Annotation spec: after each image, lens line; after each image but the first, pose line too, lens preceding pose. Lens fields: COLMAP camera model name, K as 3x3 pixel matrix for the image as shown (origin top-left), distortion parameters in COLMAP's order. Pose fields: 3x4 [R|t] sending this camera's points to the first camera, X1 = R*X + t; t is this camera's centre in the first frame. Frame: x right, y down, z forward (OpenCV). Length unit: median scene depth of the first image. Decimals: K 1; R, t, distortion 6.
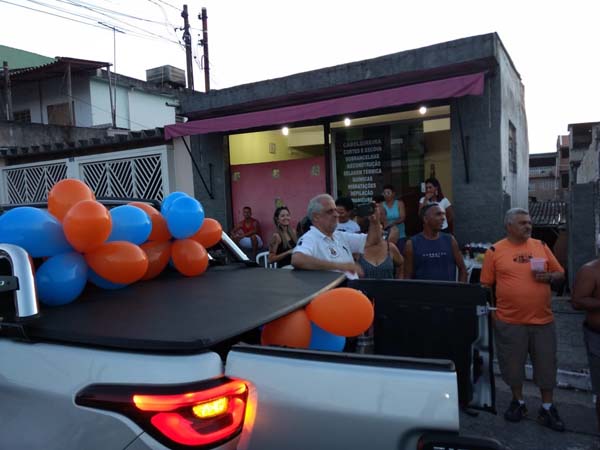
lens RADIAL K [[468.9, 0, 302.7], [0, 468.9, 220.4], [0, 0, 1]] dist [0.038704, 0.004861]
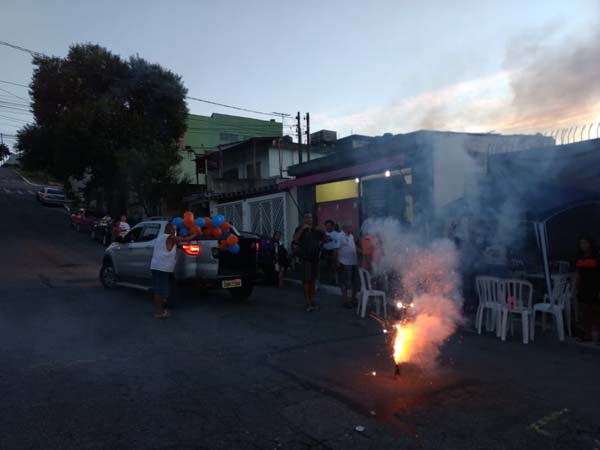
lens RADIAL K [[461.0, 0, 302.0], [0, 461.0, 224.8], [0, 0, 1]] dist [0.041134, 0.000994]
pose [[0.907562, 0.004329, -0.419896, 0.521286], [-0.028238, 0.998313, -0.050741, 0.051066], [0.418968, 0.057907, 0.906153, -0.559013]]
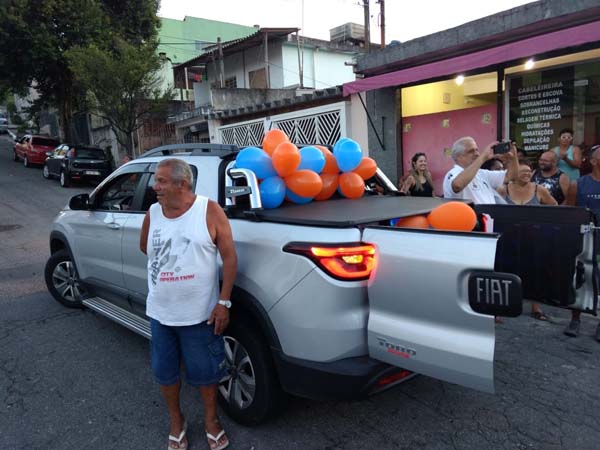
lens RADIAL K [[468.9, 0, 302.7], [0, 468.9, 220.4], [0, 0, 1]] dist [0.038704, 0.004861]
pose [[0.930104, 0.040726, -0.365033, 0.036399], [-0.005647, 0.995302, 0.096656, 0.013488], [0.367254, -0.087839, 0.925964, -0.092583]]
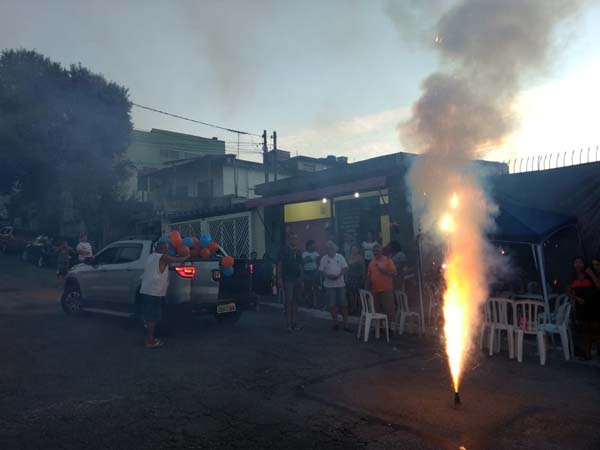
lens RADIAL K [[464.9, 0, 301.2], [0, 464.9, 223.3], [0, 0, 1]] dist [0.043136, 0.001120]
pose [[0.957242, -0.005402, -0.289239, 0.394555], [-0.025115, 0.994499, -0.101691, 0.053081], [0.288197, 0.104607, 0.951840, -0.577853]]
